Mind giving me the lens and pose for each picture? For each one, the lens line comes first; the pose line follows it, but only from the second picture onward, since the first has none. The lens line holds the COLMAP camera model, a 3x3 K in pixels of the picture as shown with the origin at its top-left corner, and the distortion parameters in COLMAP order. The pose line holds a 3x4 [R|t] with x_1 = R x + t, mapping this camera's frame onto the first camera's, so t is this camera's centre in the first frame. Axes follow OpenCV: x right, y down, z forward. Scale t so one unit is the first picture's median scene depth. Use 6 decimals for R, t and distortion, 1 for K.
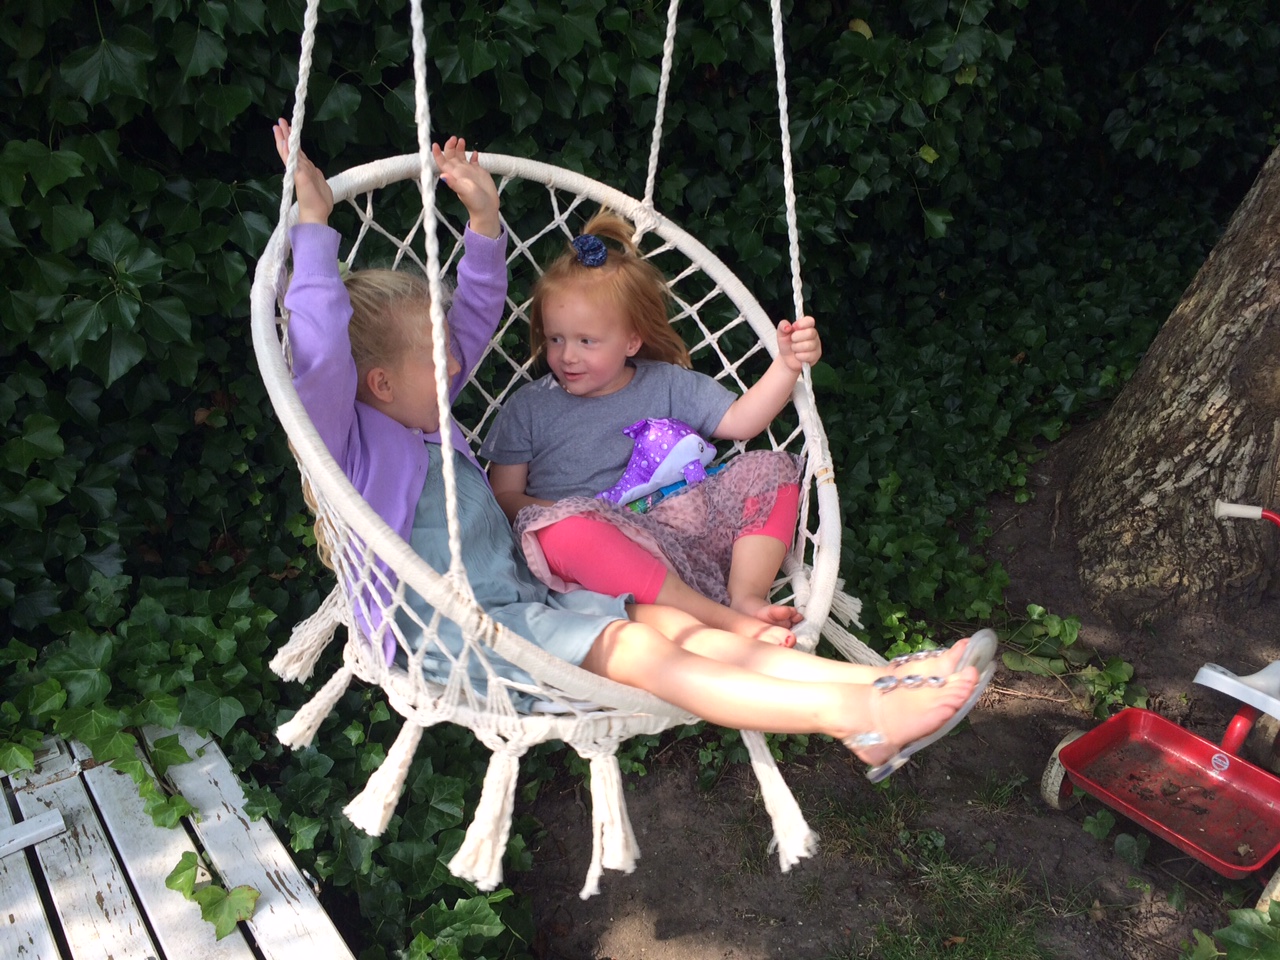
lens RADIAL K [[1077.7, 0, 613.5], [0, 1077.7, 452.0], [0, 0, 1]] dist [0.044762, 0.000069]
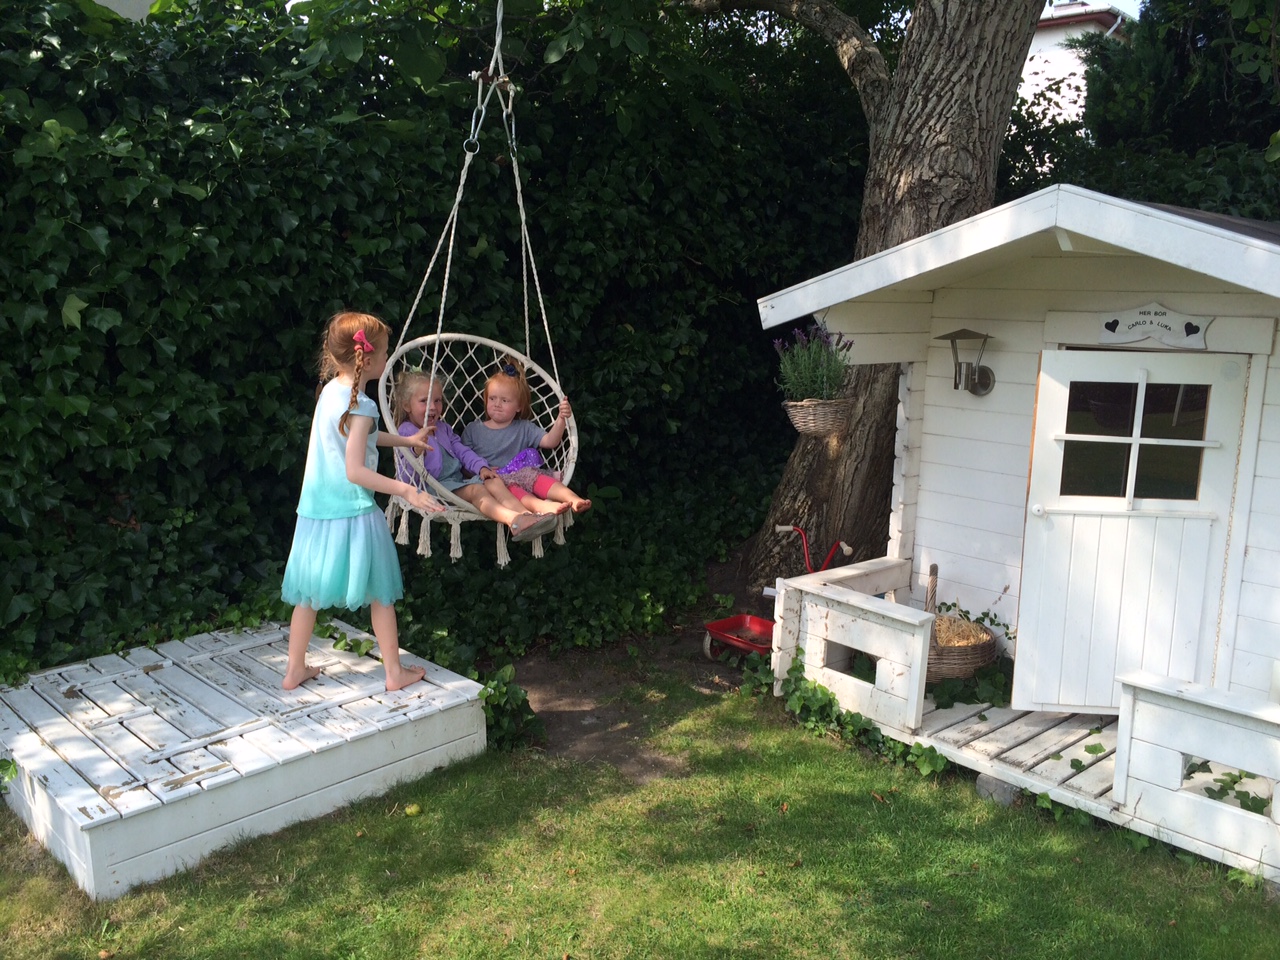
lens RADIAL K [[1077.7, 0, 613.5], [0, 1077.7, 452.0], [0, 0, 1]] dist [0.044762, 0.000069]
pose [[0.994698, -0.013920, 0.101888, -0.003321], [0.039655, 0.966089, -0.255145, 0.340923], [-0.094882, 0.257833, 0.961520, -0.859233]]
